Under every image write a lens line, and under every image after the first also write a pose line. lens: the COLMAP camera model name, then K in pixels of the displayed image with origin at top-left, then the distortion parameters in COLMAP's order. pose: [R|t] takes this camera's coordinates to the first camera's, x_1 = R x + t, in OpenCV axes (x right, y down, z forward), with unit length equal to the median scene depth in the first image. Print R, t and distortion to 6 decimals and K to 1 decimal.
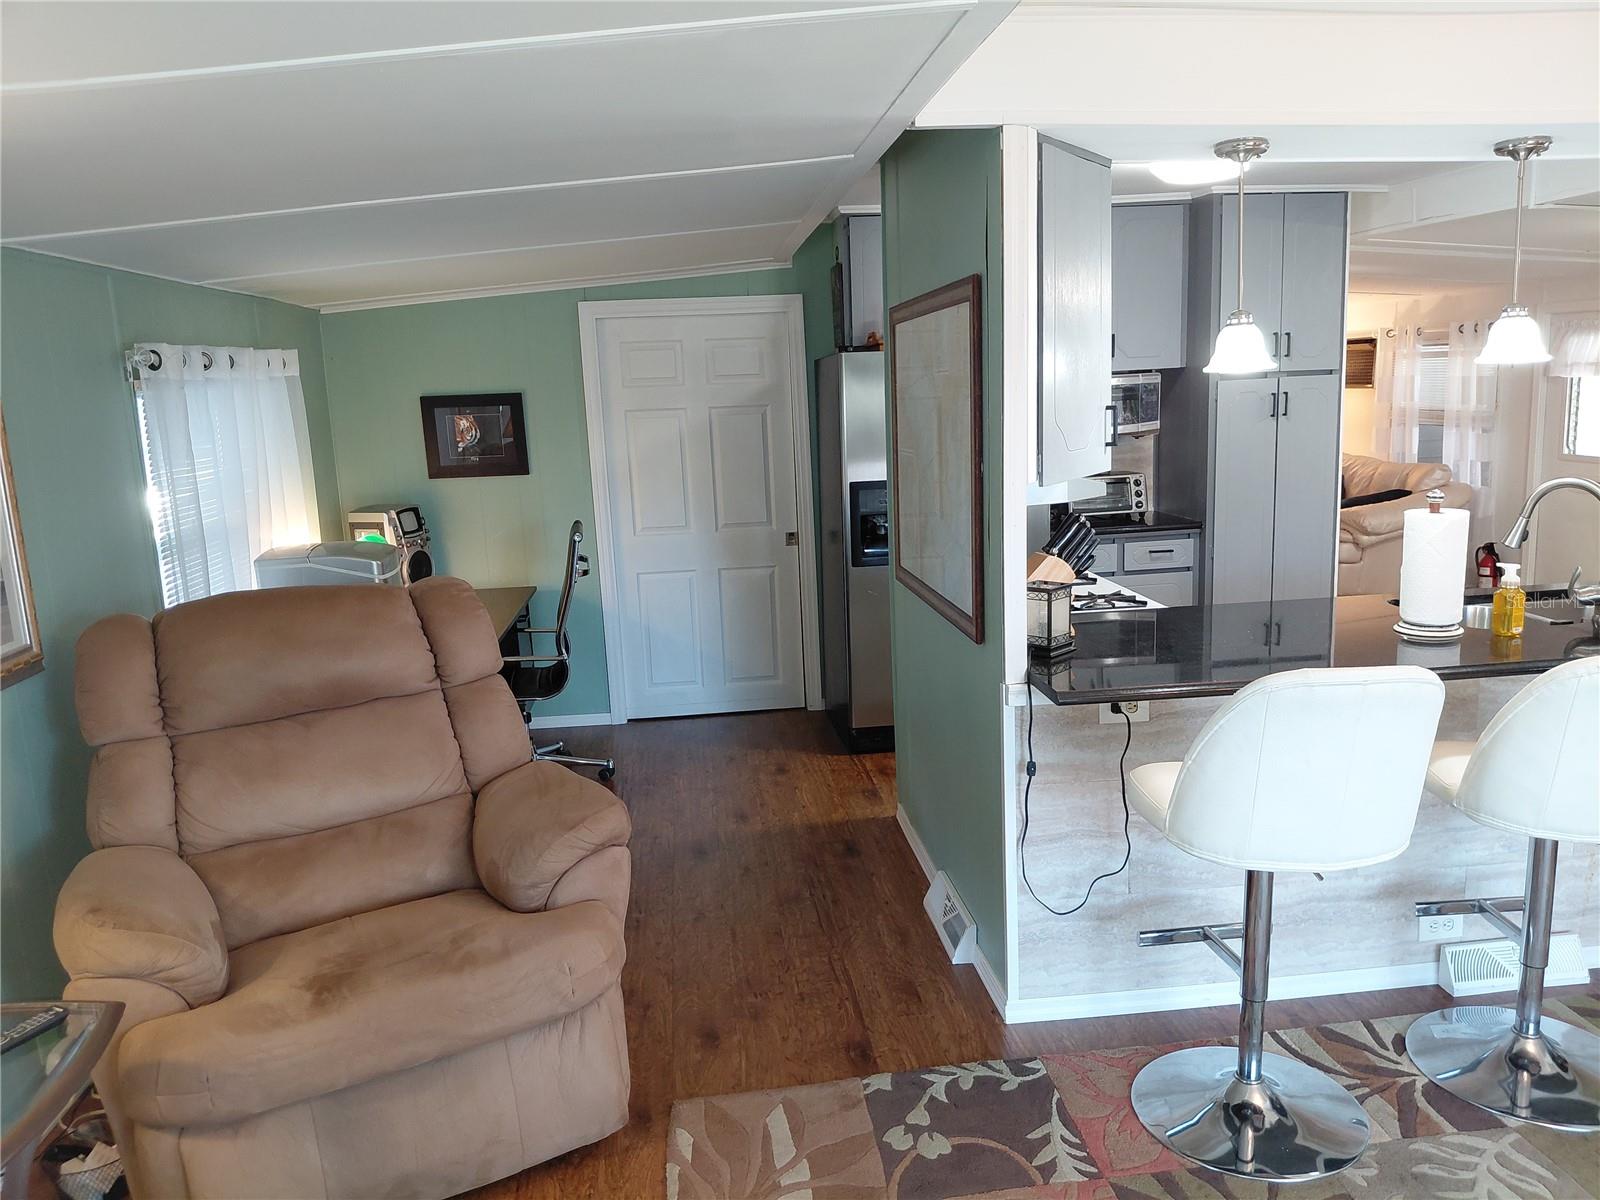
lens RADIAL K [[1190.1, 0, 797.0], [0, 1190.1, 607.9], [0, 0, 1]] dist [0.030913, -0.077554]
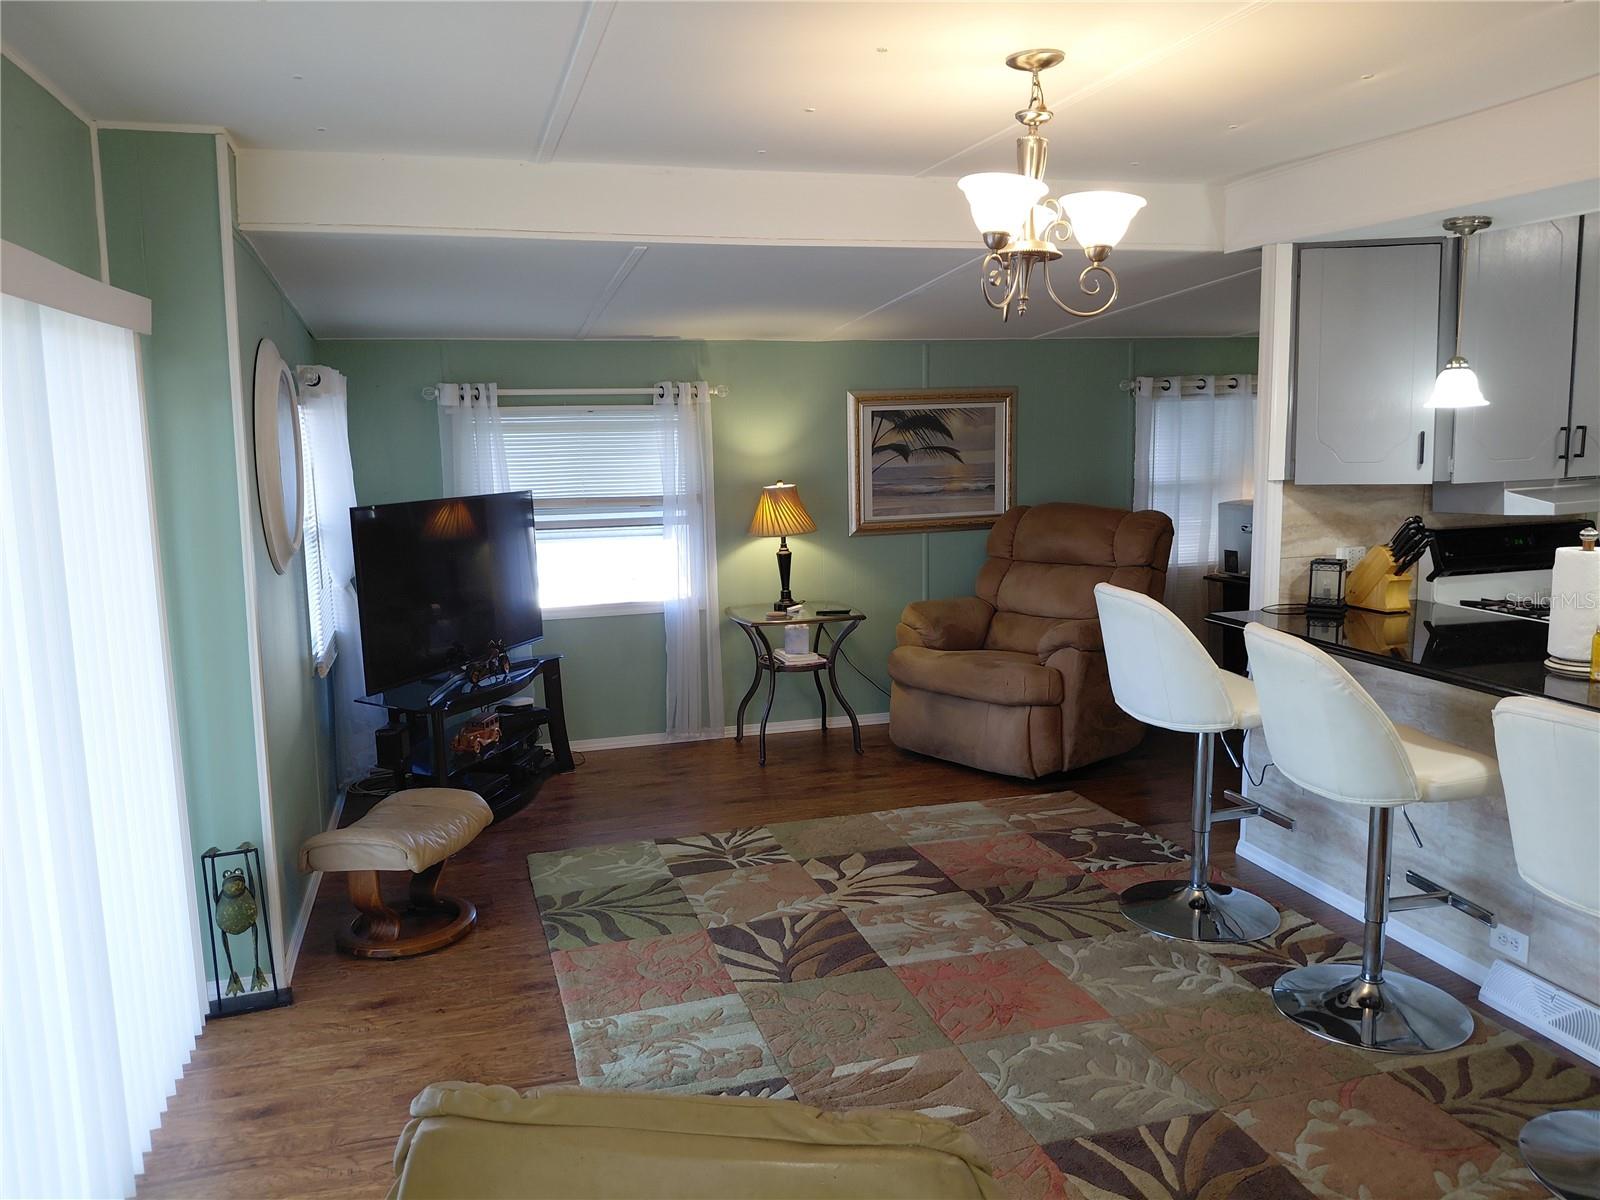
lens RADIAL K [[1173.4, 0, 771.7], [0, 1173.4, 594.2], [0, 0, 1]] dist [0.050368, -0.098488]
pose [[0.162620, 0.178130, -0.970476, 1.373331], [-0.168821, 0.974088, 0.150504, -0.075069], [0.972139, 0.139362, 0.188478, 0.135035]]
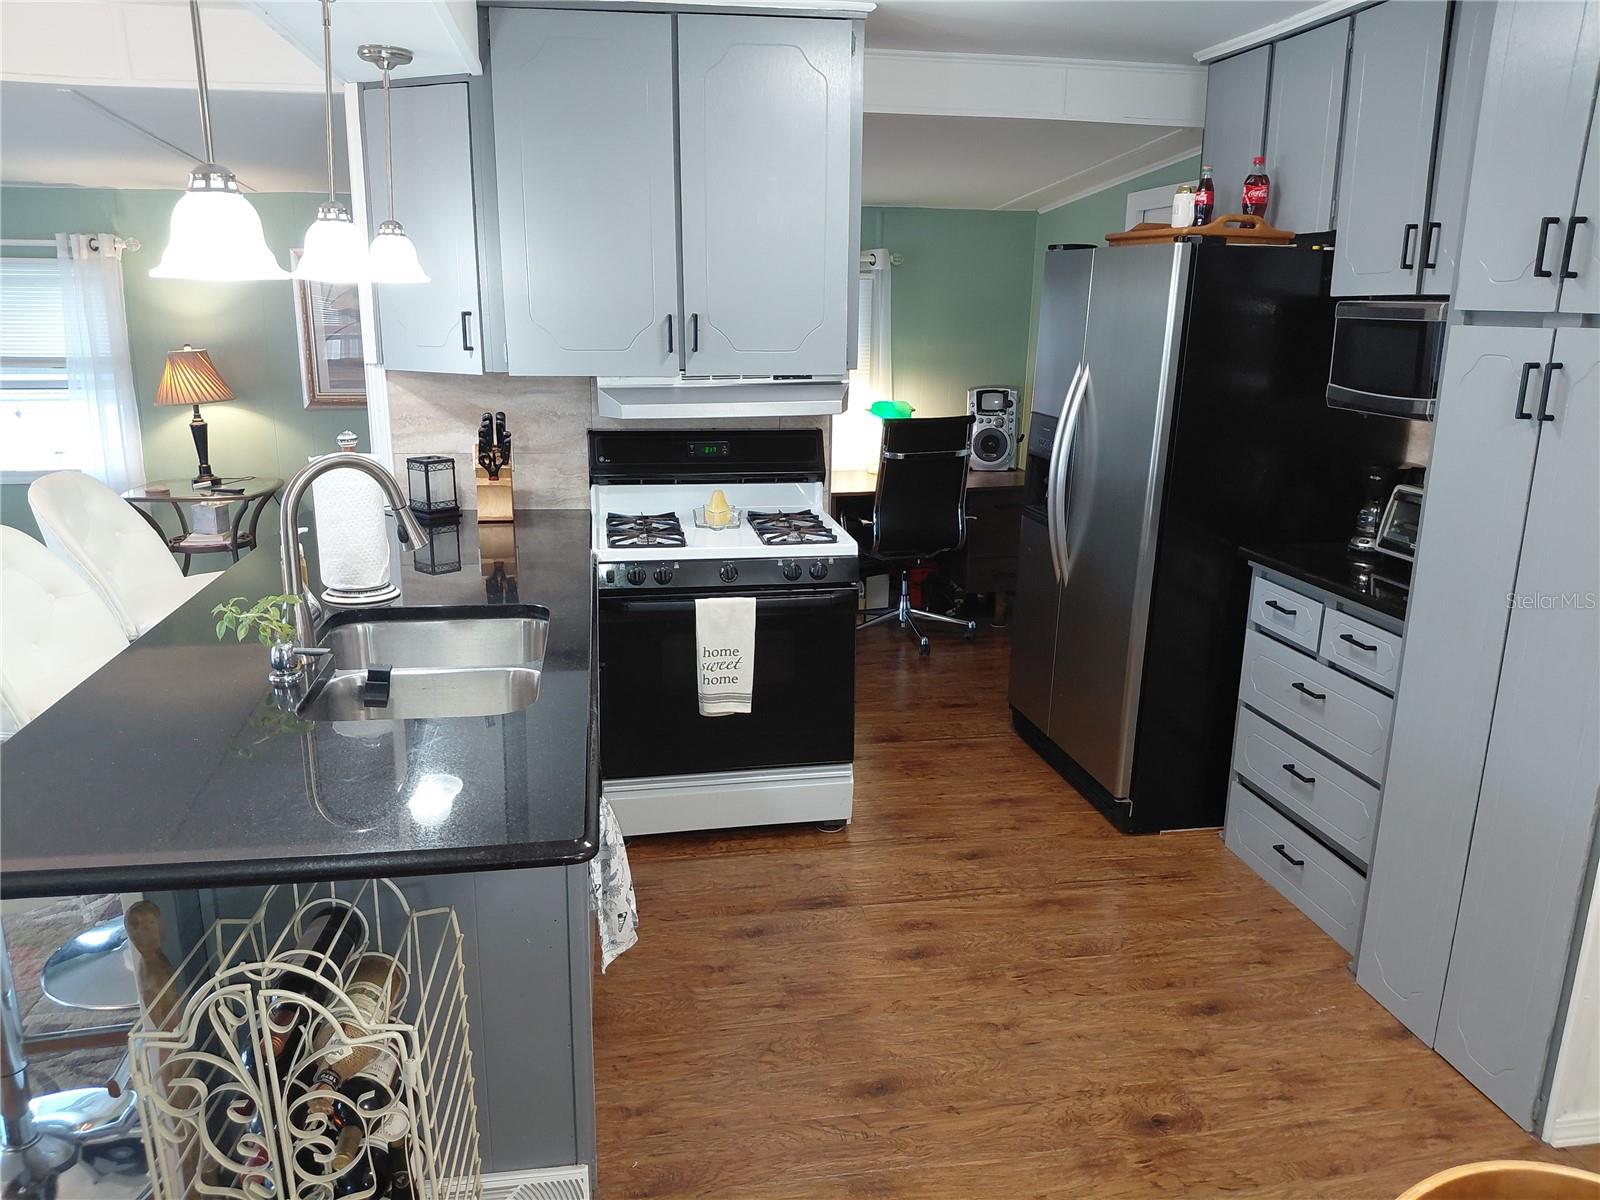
lens RADIAL K [[1173.2, 0, 802.5], [0, 1173.2, 614.9], [0, 0, 1]] dist [0.112875, -0.217598]
pose [[0.063835, 0.299021, -0.952109, 1.370288], [-0.203597, 0.937891, 0.280905, -0.274341], [0.976971, 0.175915, 0.120750, 1.214842]]
